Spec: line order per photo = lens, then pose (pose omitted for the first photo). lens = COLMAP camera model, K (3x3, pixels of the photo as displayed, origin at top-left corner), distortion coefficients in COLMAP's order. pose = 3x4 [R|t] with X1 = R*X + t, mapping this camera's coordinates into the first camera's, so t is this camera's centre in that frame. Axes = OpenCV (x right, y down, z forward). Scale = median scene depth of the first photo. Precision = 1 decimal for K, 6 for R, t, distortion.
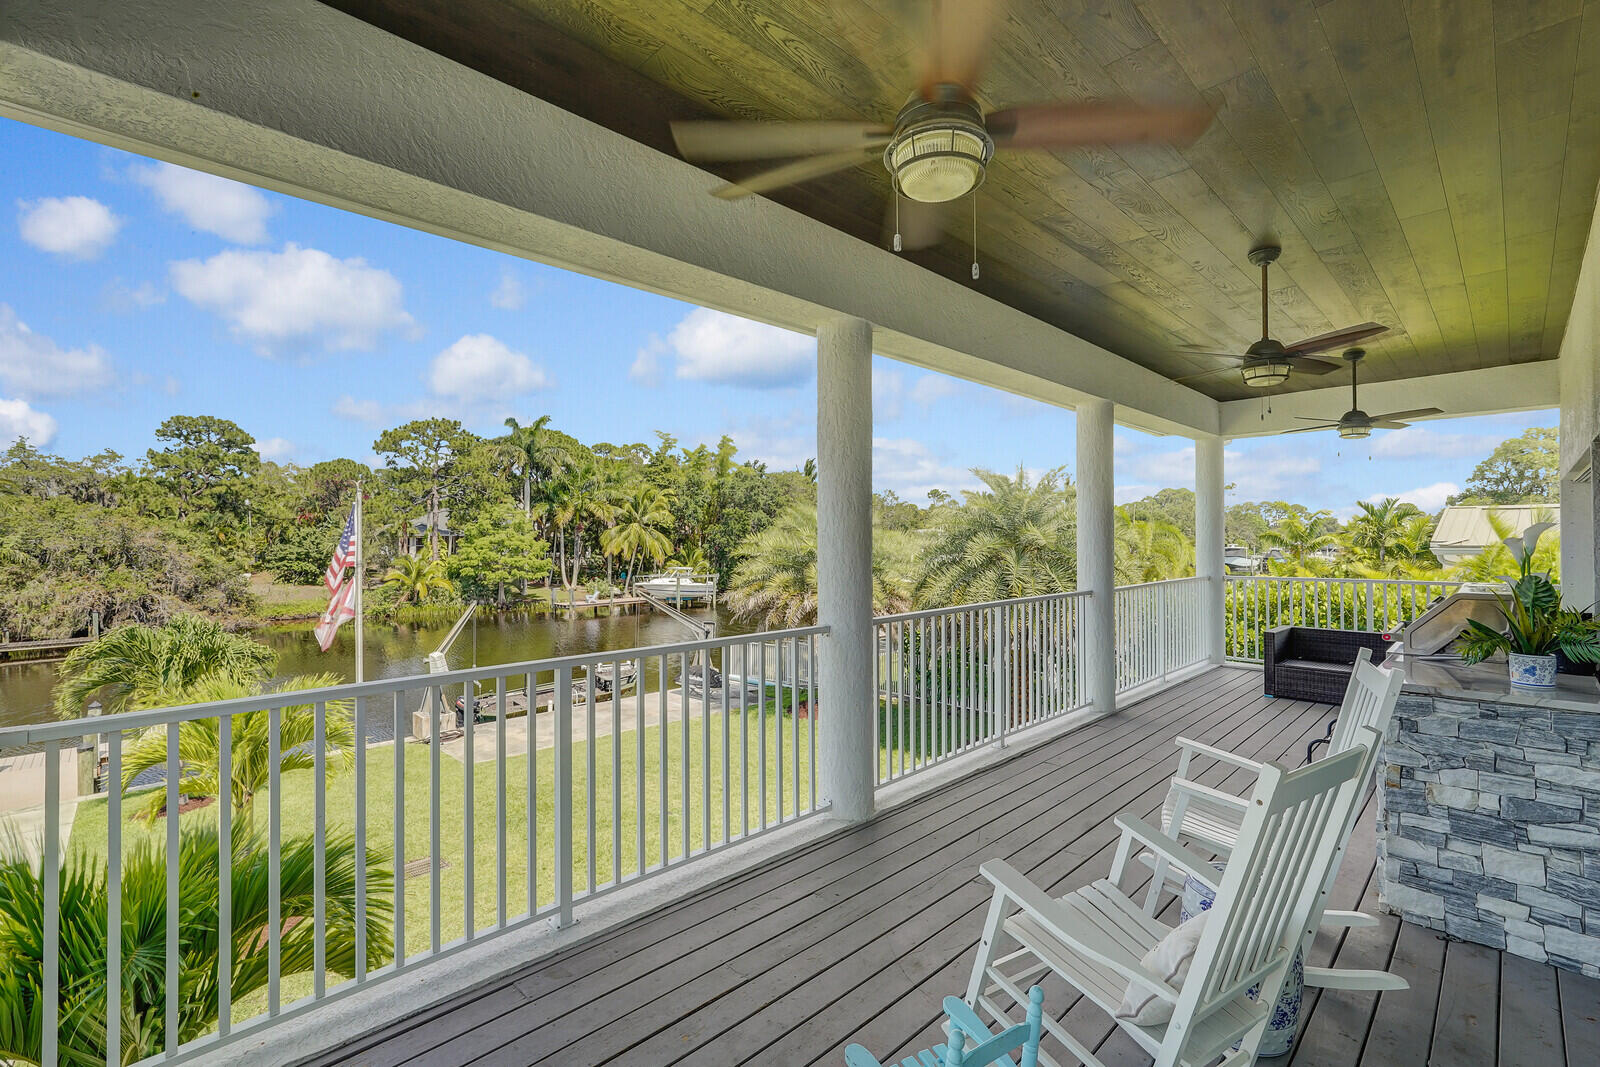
lens RADIAL K [[707.5, 0, 800.0], [0, 707.5, 533.5], [0, 0, 1]] dist [-0.018639, 0.010717]
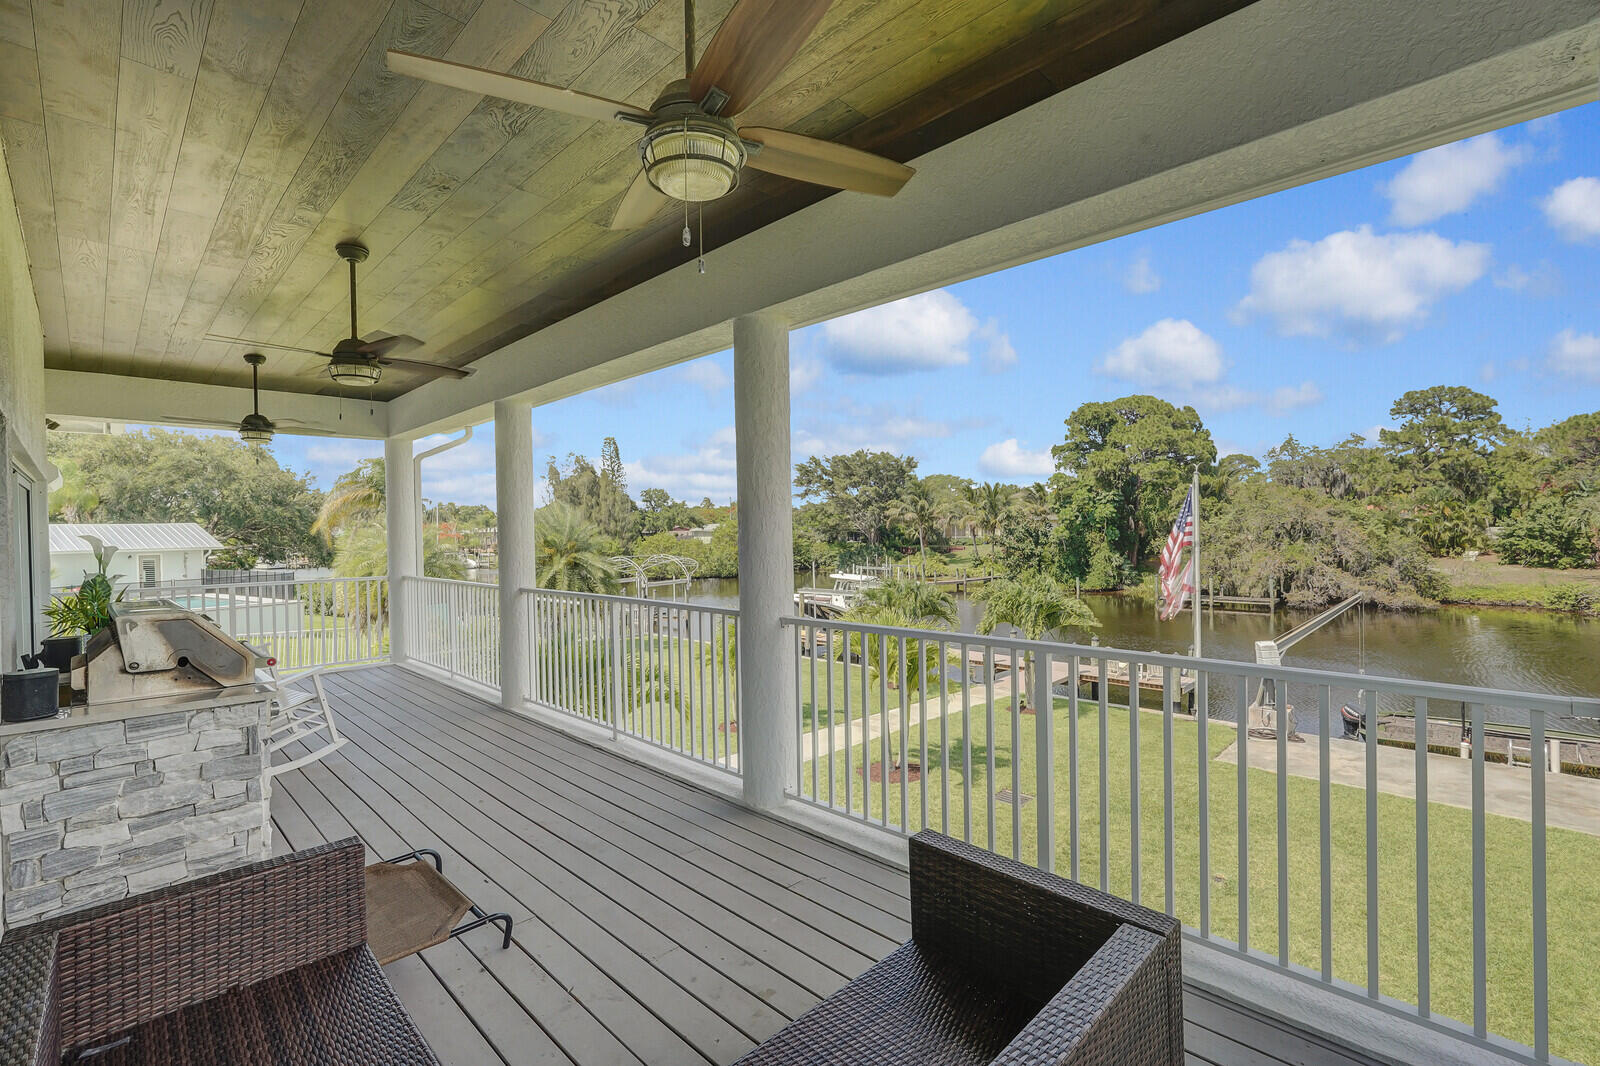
lens RADIAL K [[707.5, 0, 800.0], [0, 707.5, 533.0], [0, 0, 1]] dist [-0.018639, 0.010717]
pose [[0.021396, 0.012756, -0.999690, 0.117630], [0.024419, 0.999614, 0.013277, -0.000076], [0.999473, -0.024695, 0.021076, 0.113118]]
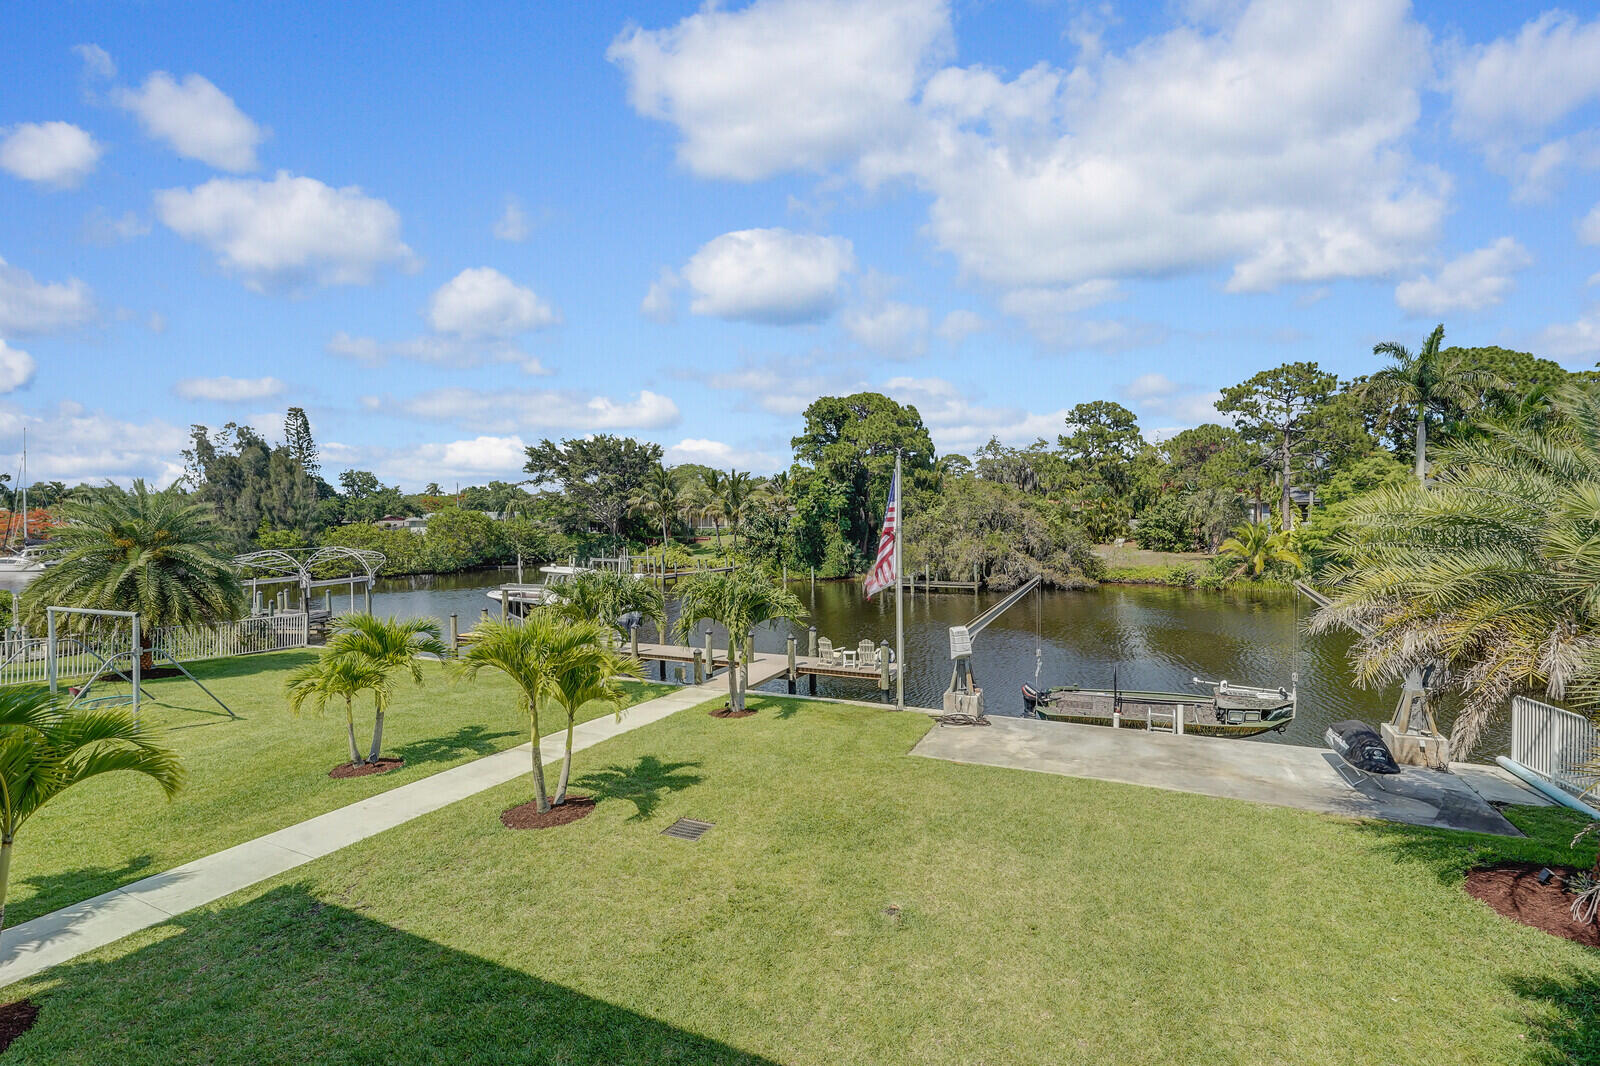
lens RADIAL K [[707.5, 0, 800.0], [0, 707.5, 533.0], [0, 0, 1]] dist [-0.018639, 0.010717]
pose [[0.352446, 0.024095, -0.935522, 0.079994], [0.016998, 0.999339, 0.032143, 0.004244], [0.935678, -0.027231, 0.351803, 0.148336]]
